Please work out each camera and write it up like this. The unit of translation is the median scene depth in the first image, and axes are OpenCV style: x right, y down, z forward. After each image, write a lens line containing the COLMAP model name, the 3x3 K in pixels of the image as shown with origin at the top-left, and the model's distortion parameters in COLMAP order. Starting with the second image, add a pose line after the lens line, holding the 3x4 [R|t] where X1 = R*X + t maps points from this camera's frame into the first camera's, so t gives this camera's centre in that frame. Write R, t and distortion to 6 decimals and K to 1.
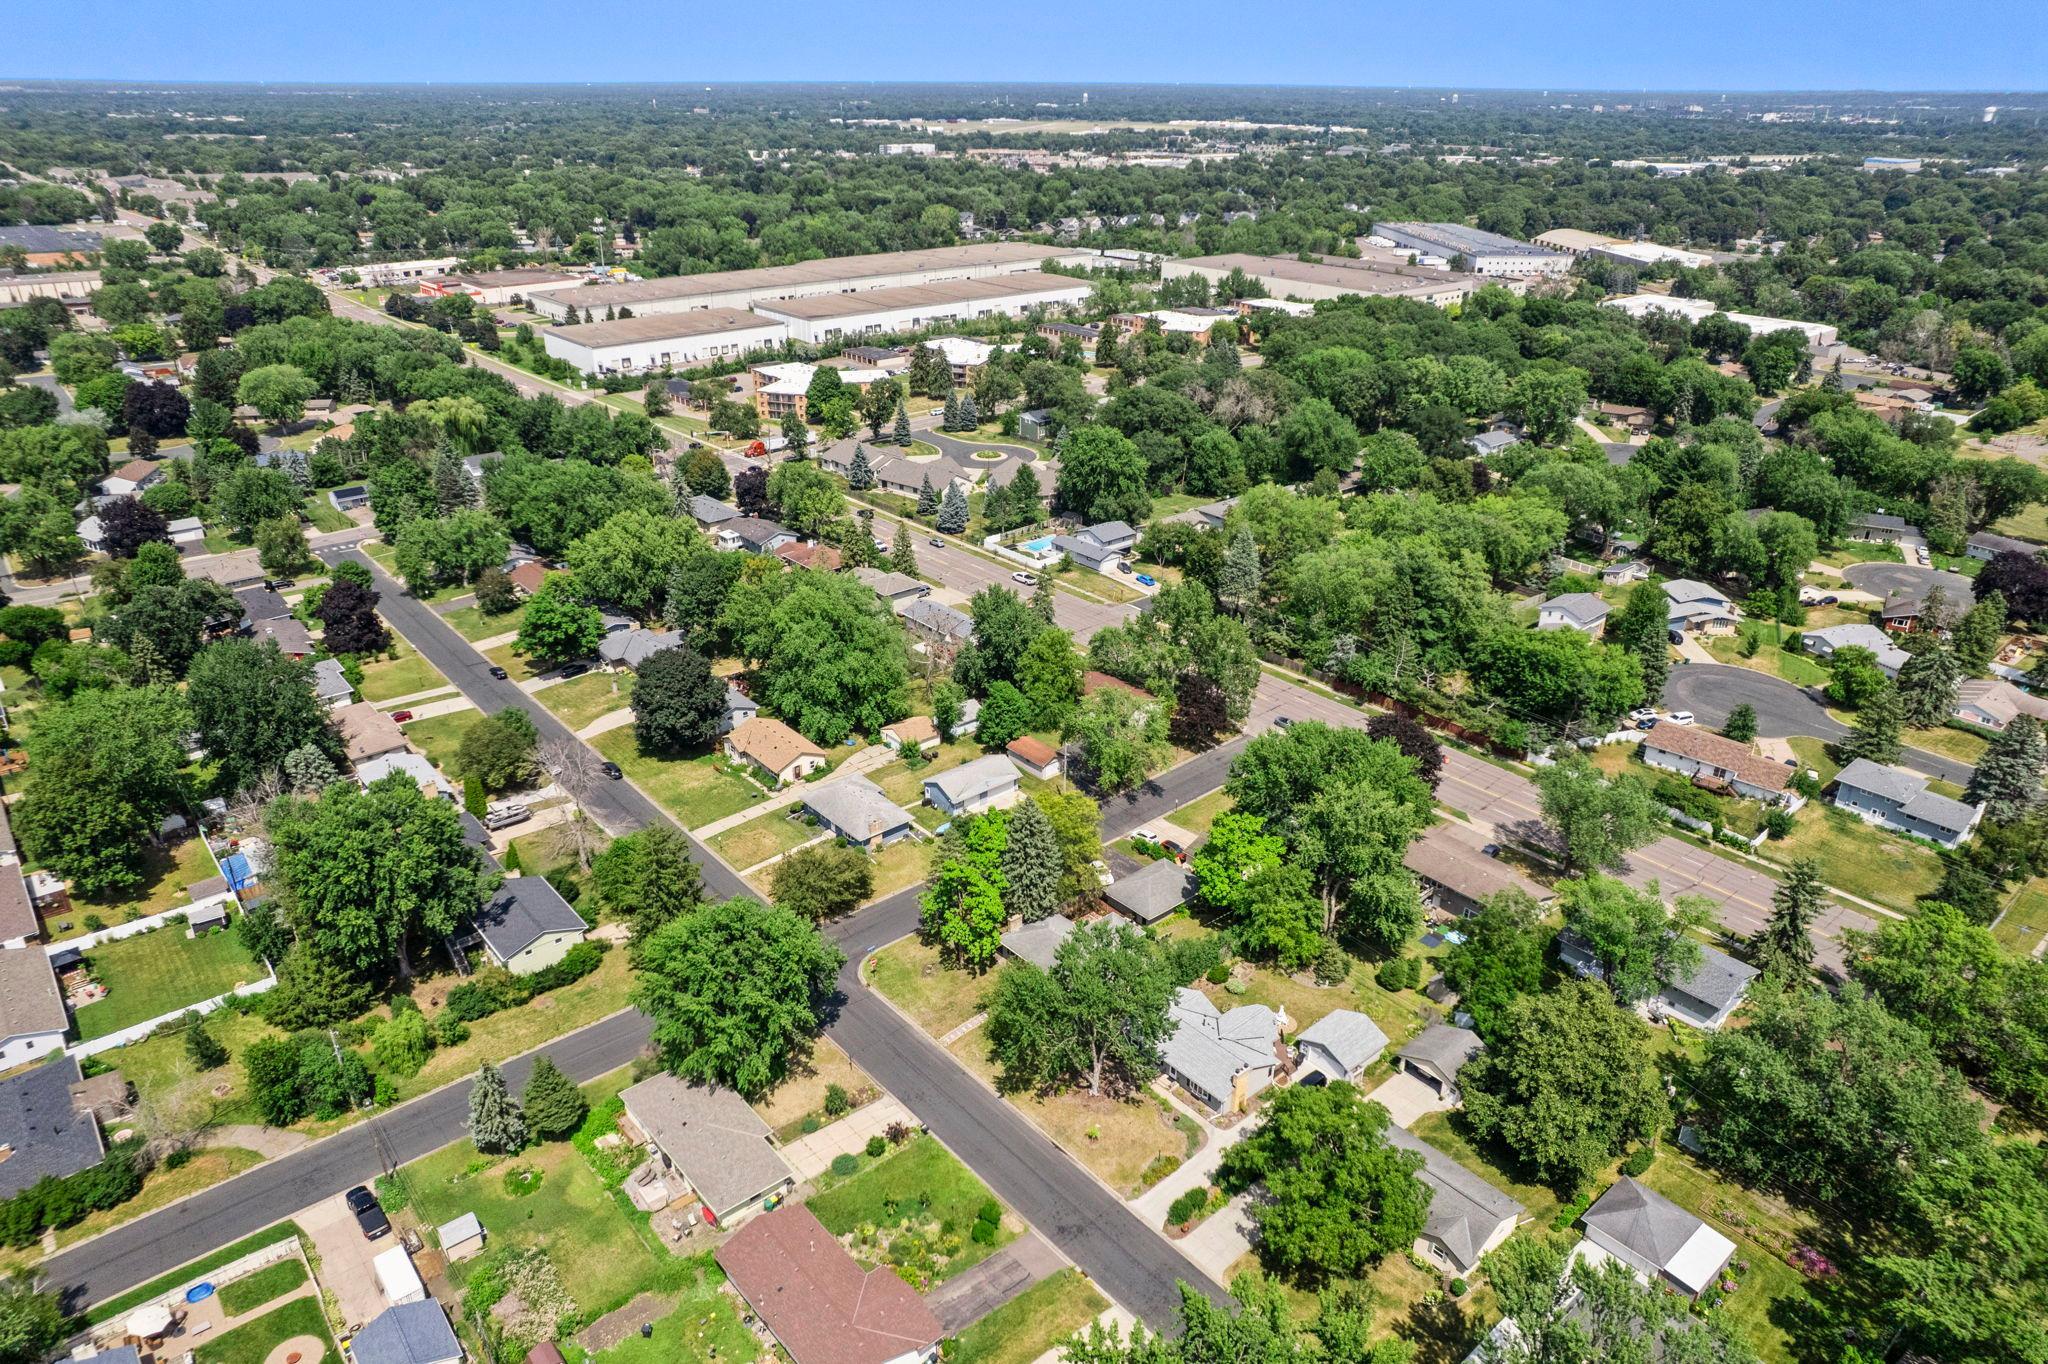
lens RADIAL K [[1316.5, 0, 1017.3], [0, 1316.5, 691.2], [0, 0, 1]] dist [-0.067905, 0.063776]
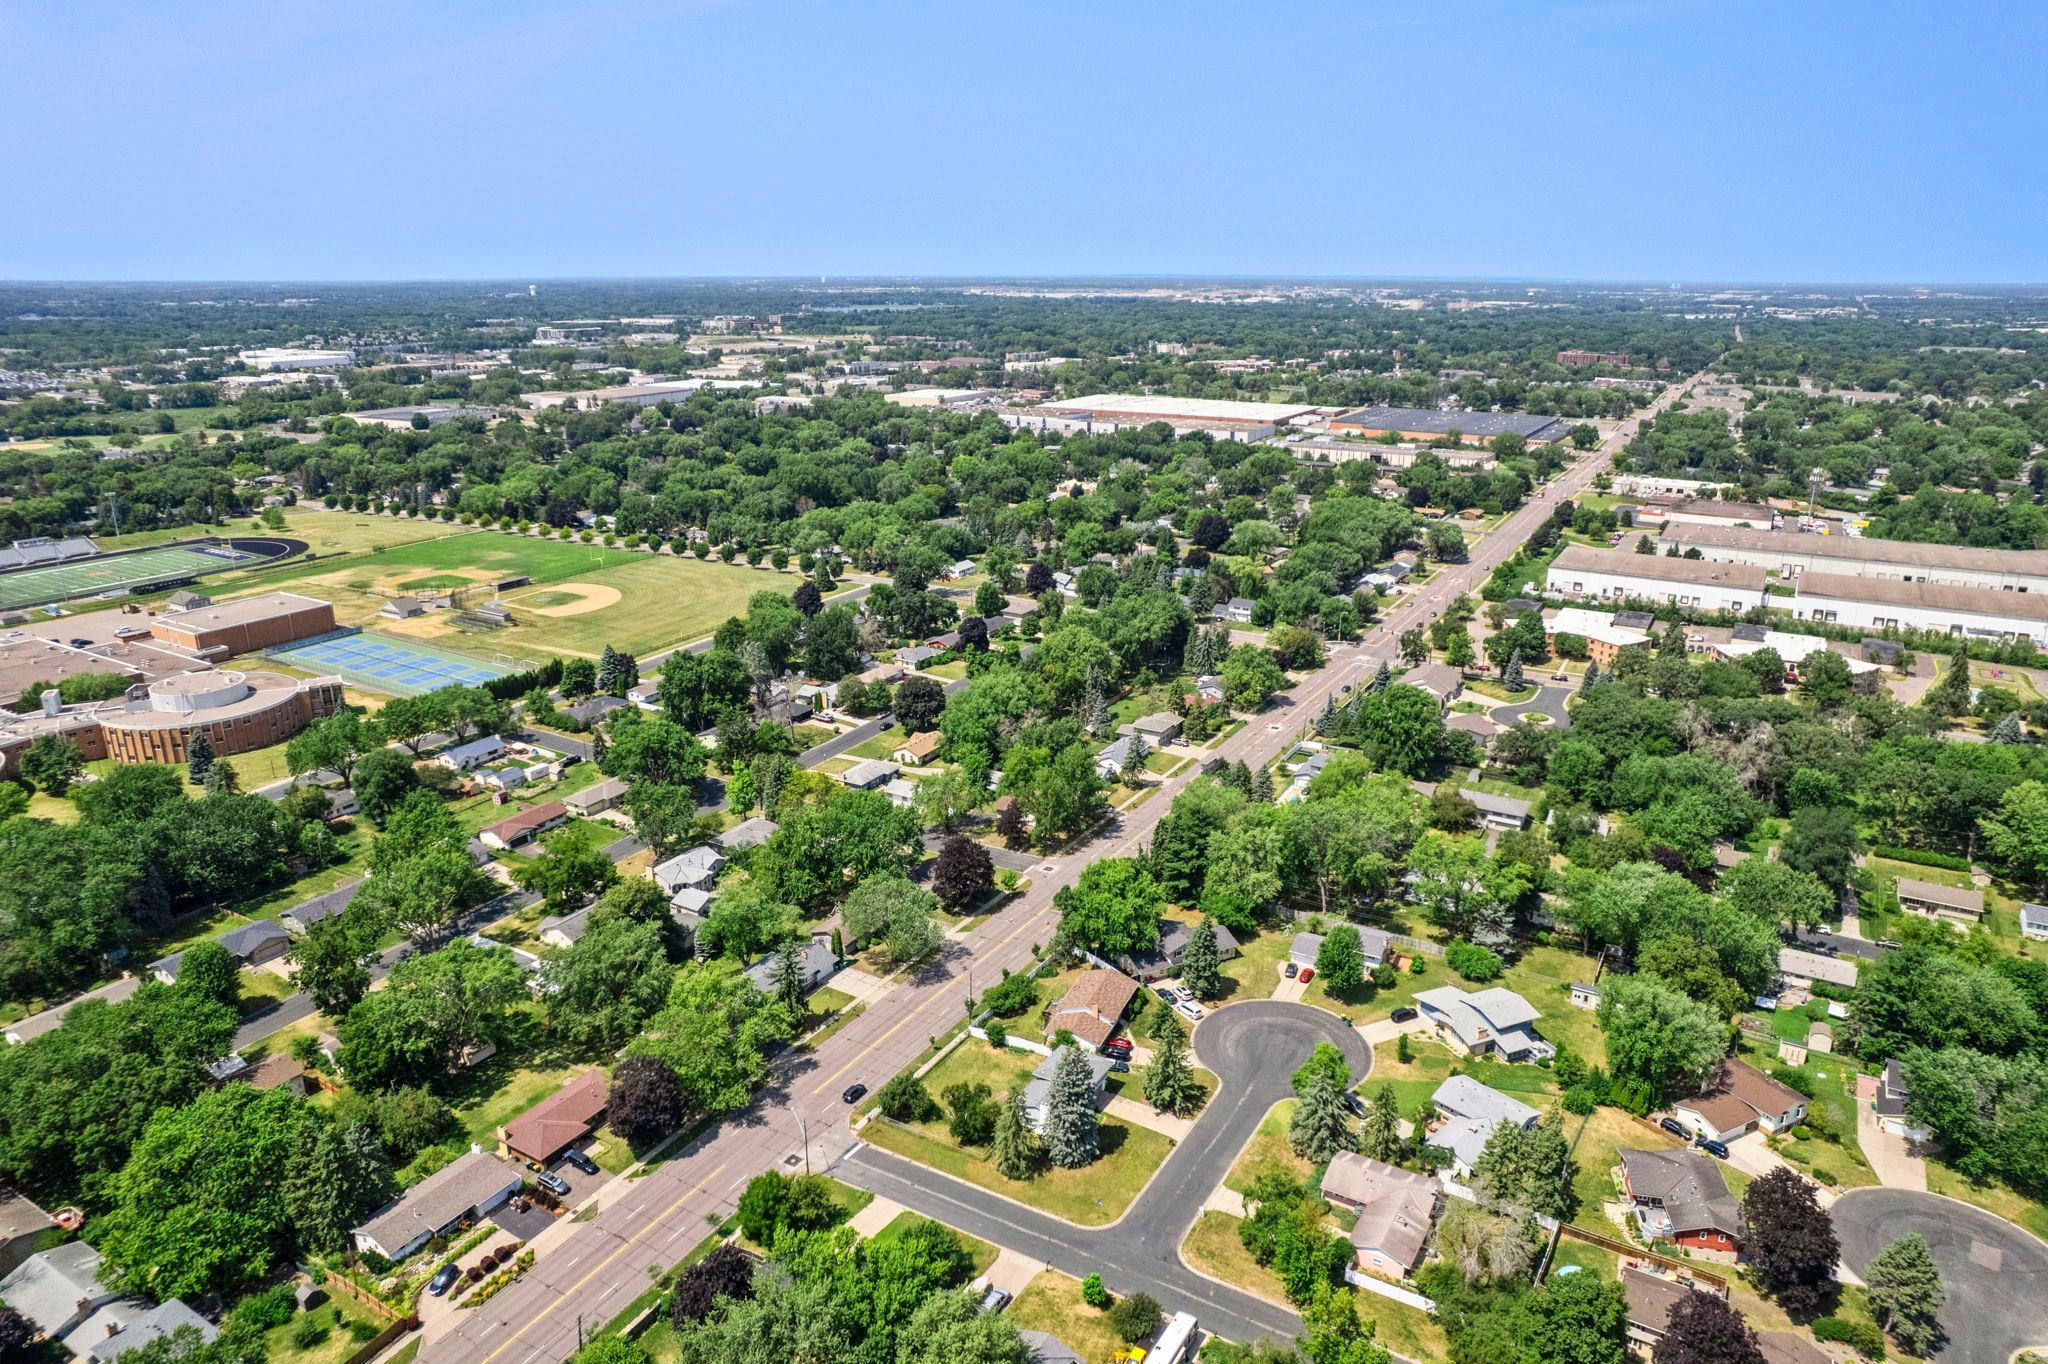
lens RADIAL K [[1316.5, 0, 1017.3], [0, 1316.5, 691.2], [0, 0, 1]] dist [-0.067905, 0.063776]
pose [[0.326159, 0.285695, -0.901110, 0.973716], [-0.404003, 0.903925, 0.140358, -0.221178], [0.854635, 0.318272, 0.410245, 0.253103]]
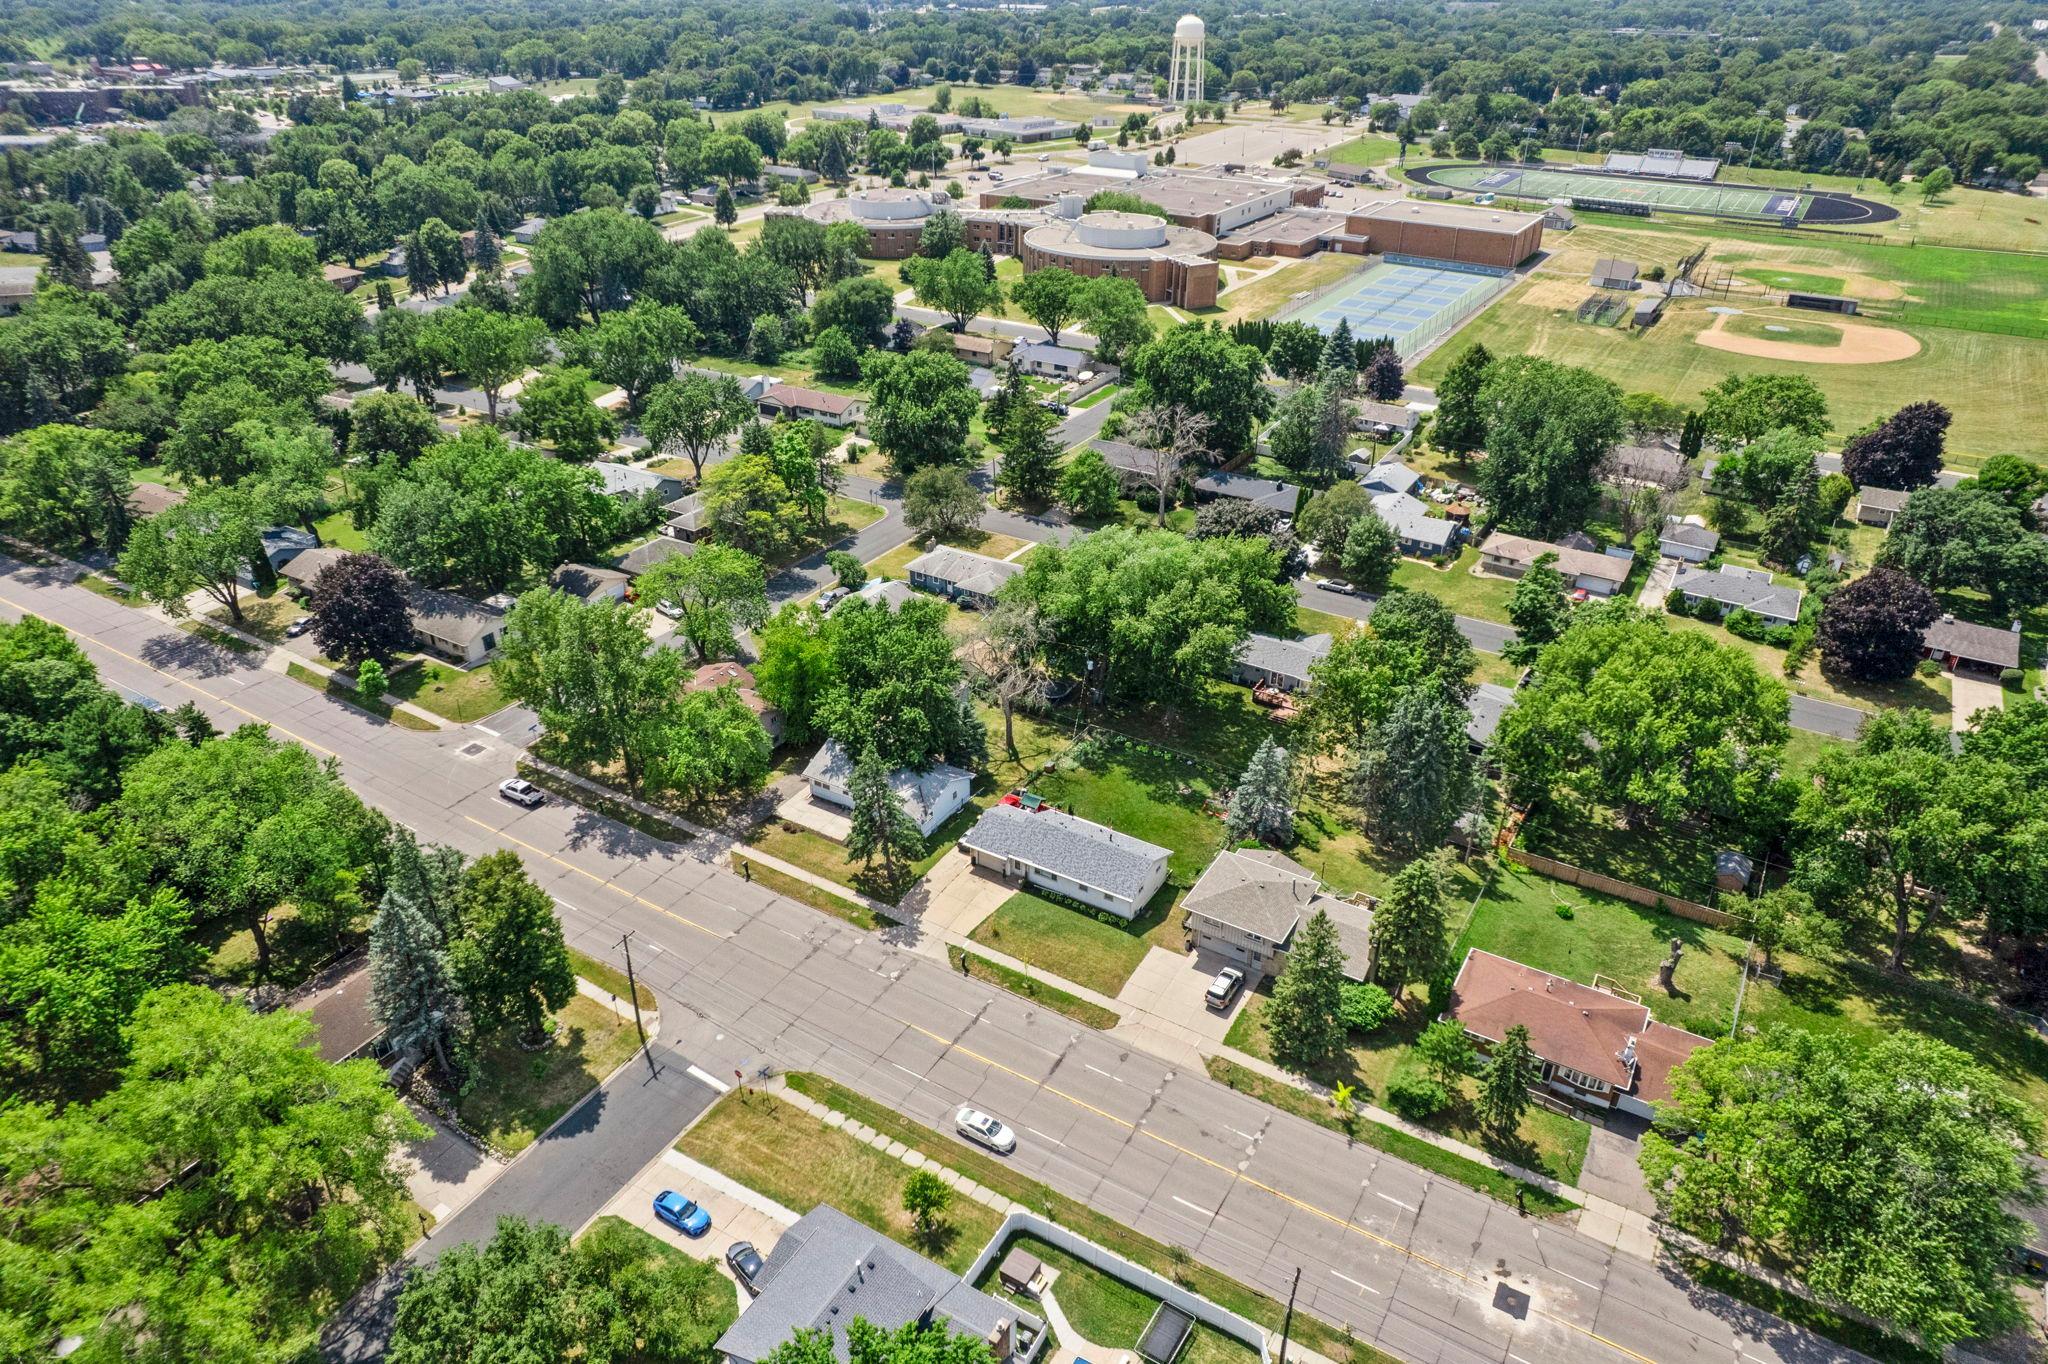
lens RADIAL K [[1327.1, 0, 1018.8], [0, 1327.1, 687.8], [0, 0, 1]] dist [-0.073479, 0.071536]
pose [[-0.947722, 0.147072, -0.283185, 0.084300], [-0.146551, 0.587713, 0.795686, -0.412127], [0.283454, 0.795590, -0.535435, 1.018225]]
